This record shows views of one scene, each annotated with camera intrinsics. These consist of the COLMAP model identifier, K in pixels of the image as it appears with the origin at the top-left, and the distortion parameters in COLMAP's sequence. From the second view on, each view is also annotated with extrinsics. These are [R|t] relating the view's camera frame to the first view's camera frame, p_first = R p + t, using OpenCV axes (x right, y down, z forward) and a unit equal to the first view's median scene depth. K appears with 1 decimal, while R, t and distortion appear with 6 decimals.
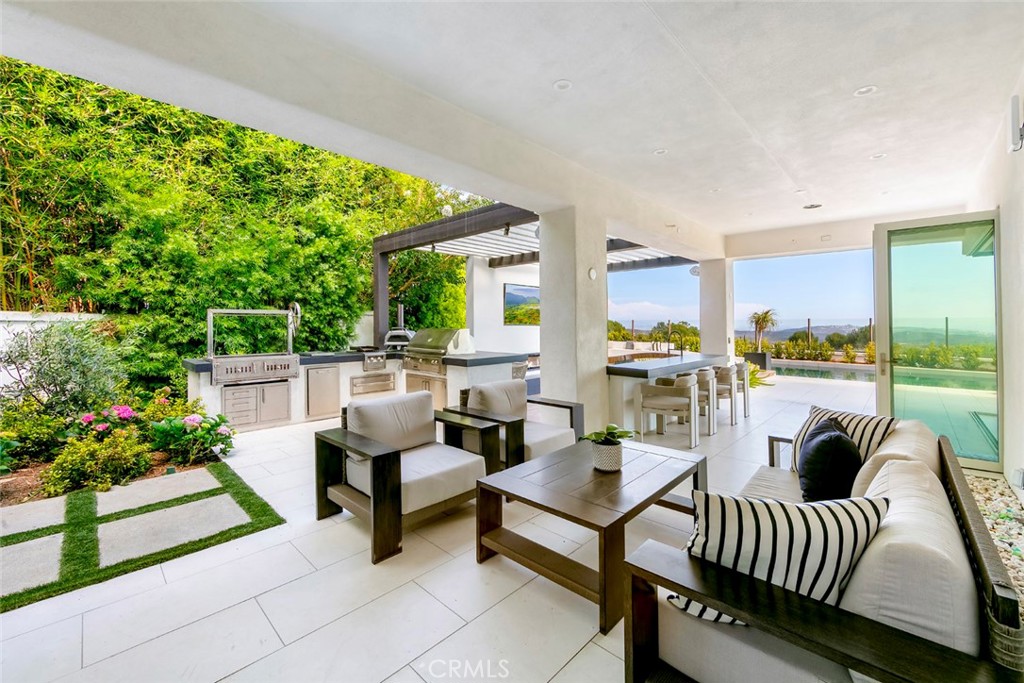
lens RADIAL K [[419.6, 0, 504.5], [0, 419.6, 323.3], [0, 0, 1]] dist [-0.006216, -0.000369]
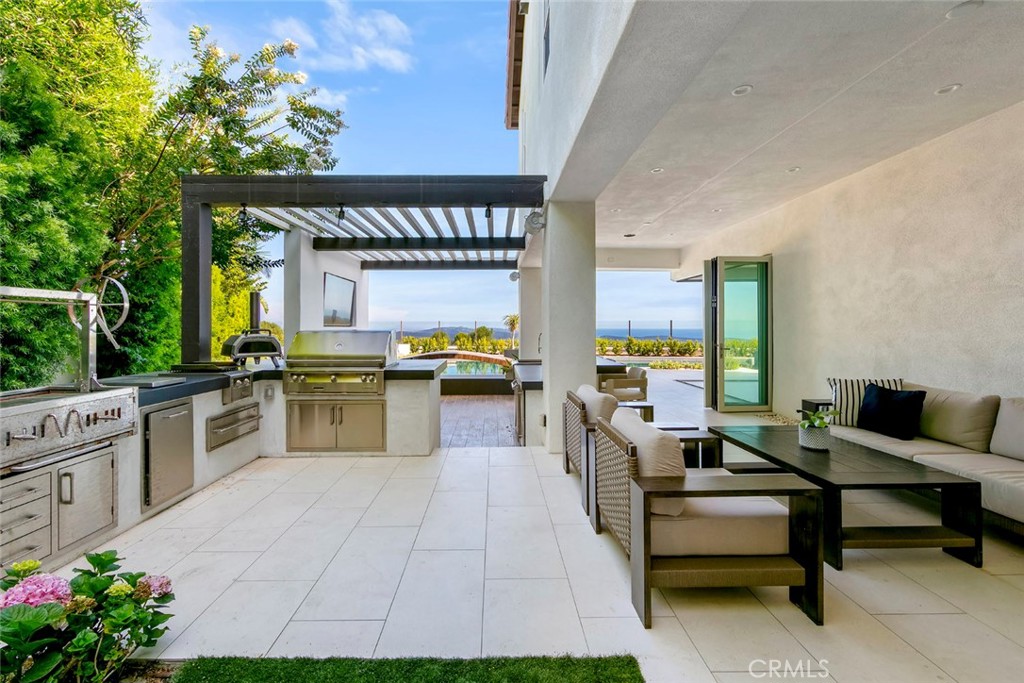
lens RADIAL K [[419.6, 0, 530.7], [0, 419.6, 323.8], [0, 0, 1]] dist [-0.006216, -0.000369]
pose [[0.707906, 0.002198, 0.706304, -0.371389], [0.000440, 0.999994, -0.003553, 0.004351], [-0.706307, 0.002826, 0.707900, 0.250373]]
